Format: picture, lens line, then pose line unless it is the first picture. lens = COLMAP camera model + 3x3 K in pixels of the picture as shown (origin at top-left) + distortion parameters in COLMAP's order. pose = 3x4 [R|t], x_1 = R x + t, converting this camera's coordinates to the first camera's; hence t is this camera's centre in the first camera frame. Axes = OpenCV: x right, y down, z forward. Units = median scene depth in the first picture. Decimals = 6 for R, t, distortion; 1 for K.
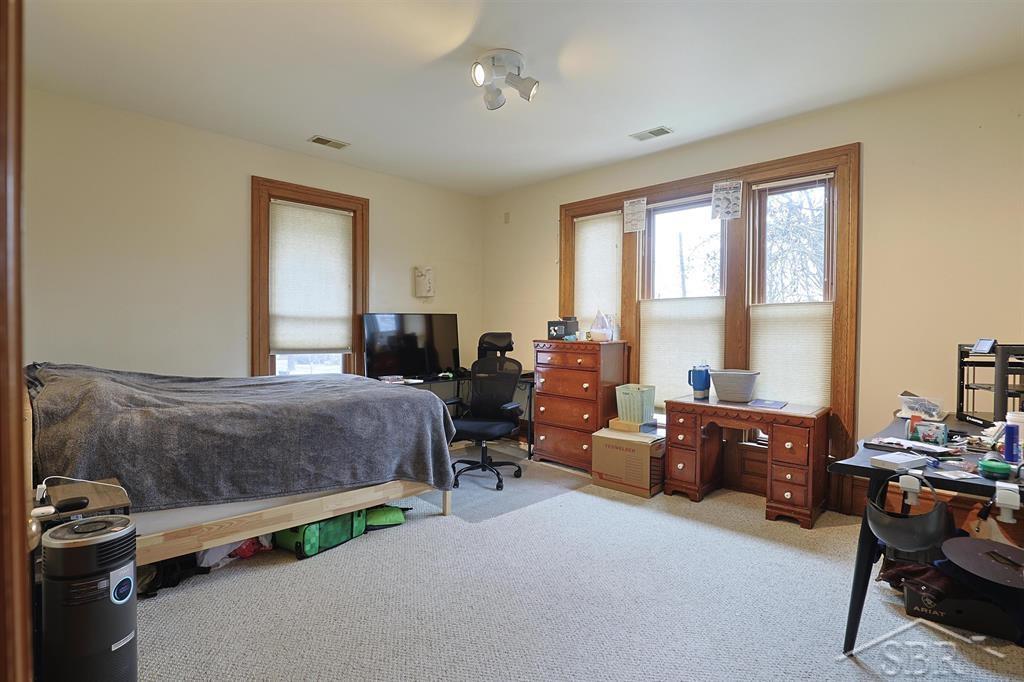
lens RADIAL K [[501.3, 0, 510.6], [0, 501.3, 338.6], [0, 0, 1]] dist [-0.040574, 0.009265]
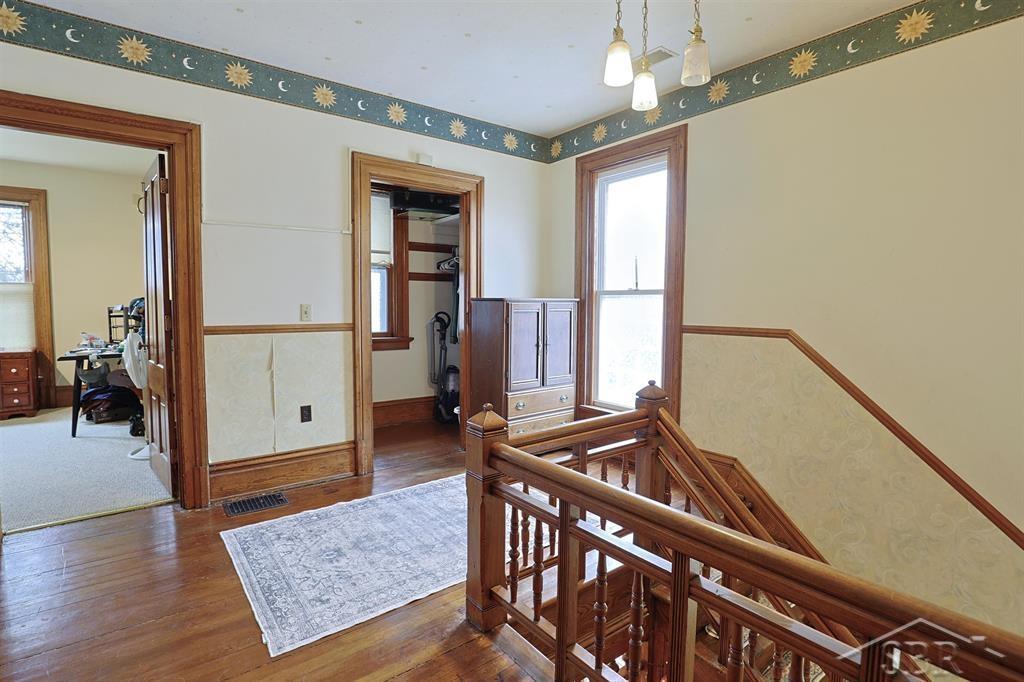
lens RADIAL K [[501.3, 0, 510.6], [0, 501.3, 338.6], [0, 0, 1]] dist [-0.040574, 0.009265]
pose [[0.147305, -0.073511, 0.986356, -0.955957], [0.013408, 0.997291, 0.072324, 0.016826], [-0.989000, 0.002572, 0.147892, -1.073169]]
